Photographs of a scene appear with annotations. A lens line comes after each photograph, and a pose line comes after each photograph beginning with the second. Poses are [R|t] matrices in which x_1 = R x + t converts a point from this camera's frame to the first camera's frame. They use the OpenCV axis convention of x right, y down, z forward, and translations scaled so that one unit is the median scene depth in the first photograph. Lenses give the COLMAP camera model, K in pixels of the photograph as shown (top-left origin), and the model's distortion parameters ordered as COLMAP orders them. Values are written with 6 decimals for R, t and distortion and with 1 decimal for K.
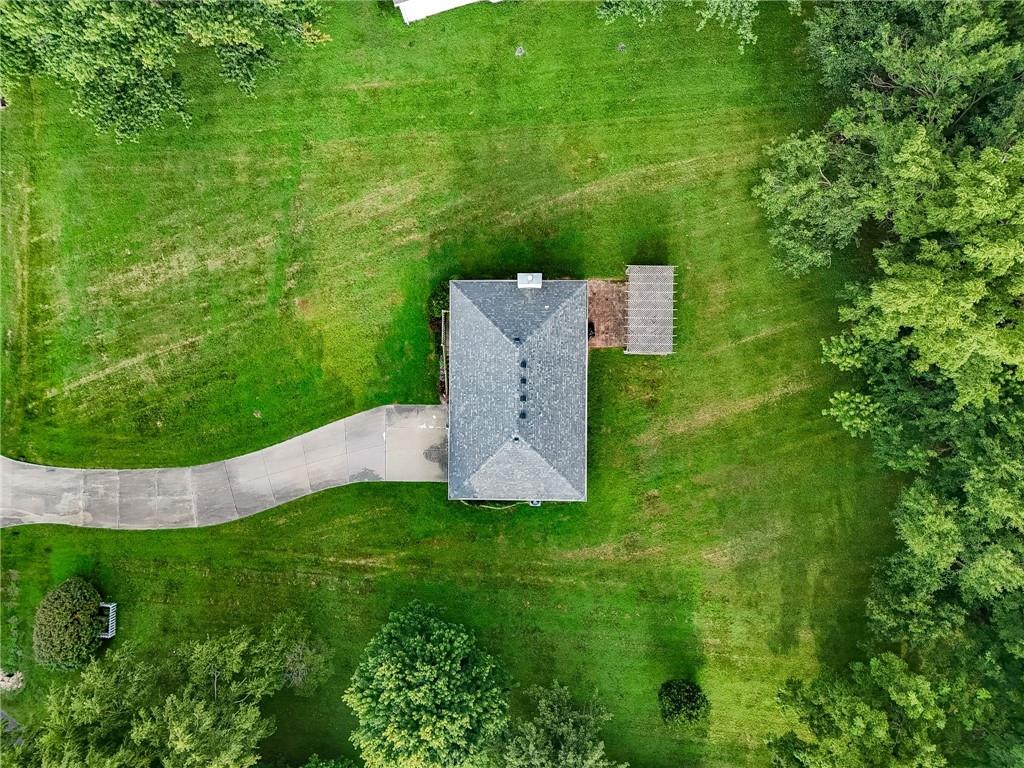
lens RADIAL K [[757.2, 0, 511.5], [0, 757.2, 386.7], [0, 0, 1]] dist [0.059345, -0.037319]
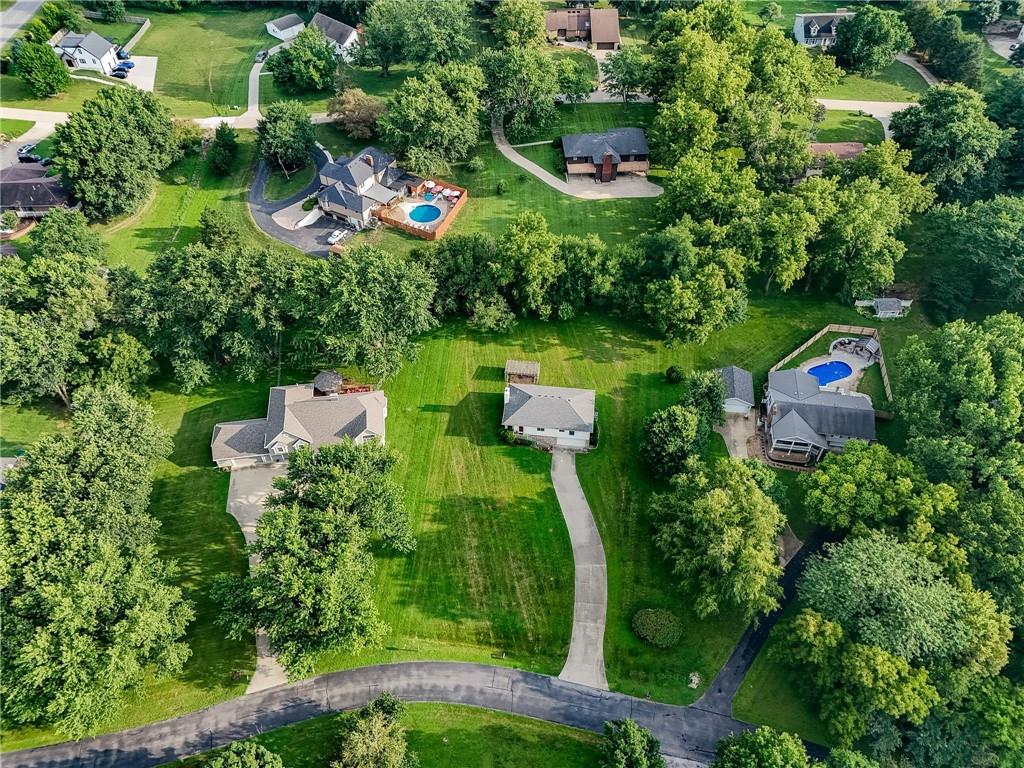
lens RADIAL K [[757.2, 0, 512.4], [0, 757.2, 377.9], [0, 0, 1]] dist [0.059345, -0.037319]
pose [[0.109052, -0.697373, 0.708363, -1.601345], [0.993962, 0.067832, -0.086241, 0.087417], [0.012092, 0.713491, 0.700560, -0.761671]]
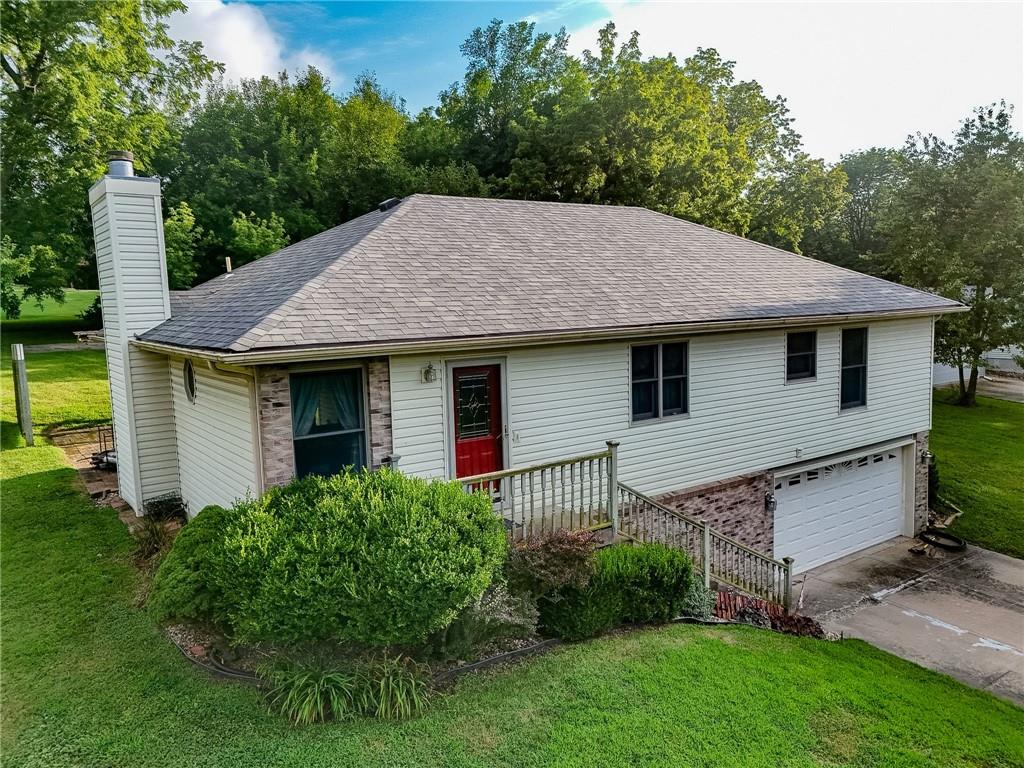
lens RADIAL K [[757.2, 0, 516.1], [0, 757.2, 390.6], [0, 0, 1]] dist [0.059345, -0.037319]
pose [[-0.587282, -0.045998, 0.808075, -0.214607], [0.807351, -0.103982, 0.580837, -0.168673], [0.057308, 0.993515, 0.098203, 0.945341]]
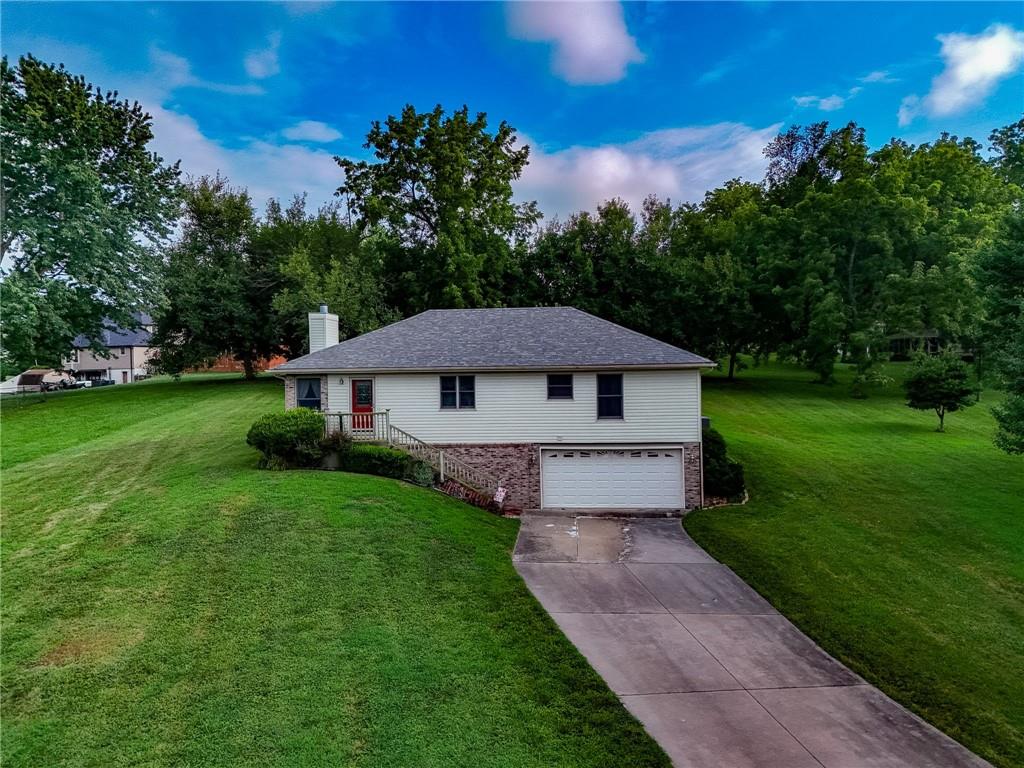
lens RADIAL K [[757.2, 0, 515.0], [0, 757.2, 380.4], [0, 0, 1]] dist [0.059345, -0.037319]
pose [[0.075193, 0.021398, 0.996939, -0.538769], [0.996897, -0.024944, -0.074654, 0.056924], [0.023270, 0.999460, -0.023207, 0.969919]]
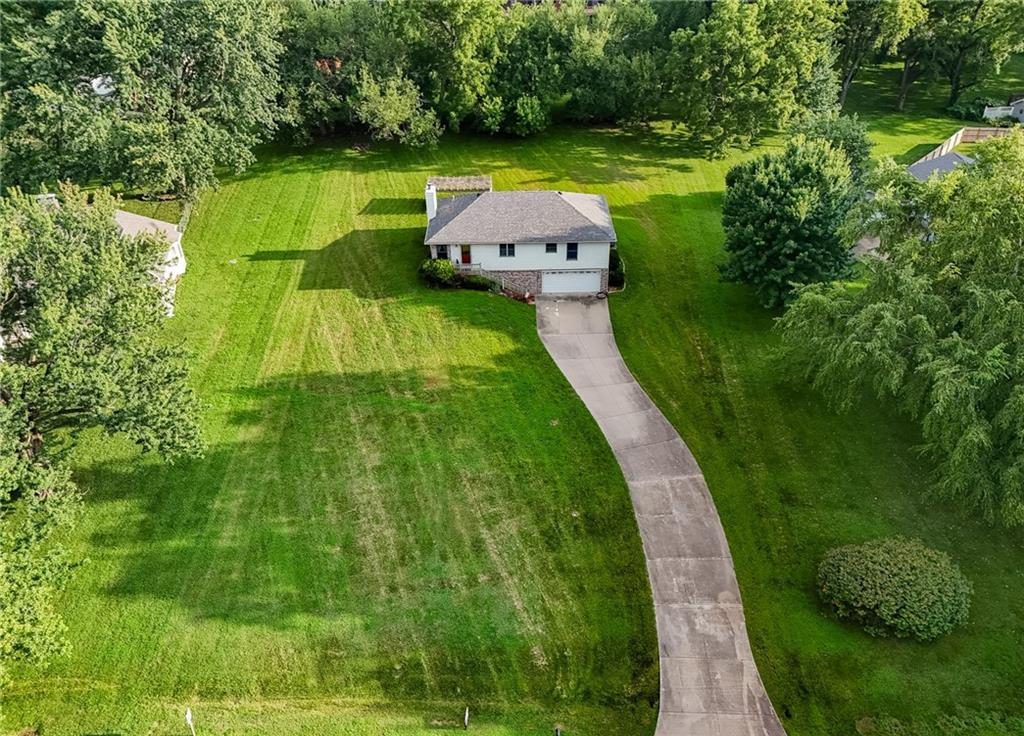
lens RADIAL K [[770.2, 0, 513.5], [0, 770.2, 373.6], [0, 0, 1]] dist [0.053735, -0.012044]
pose [[-0.010234, -0.526696, 0.849992, -1.116745], [0.999639, -0.026521, -0.004398, -0.004932], [0.024859, 0.849640, 0.526777, 0.527694]]
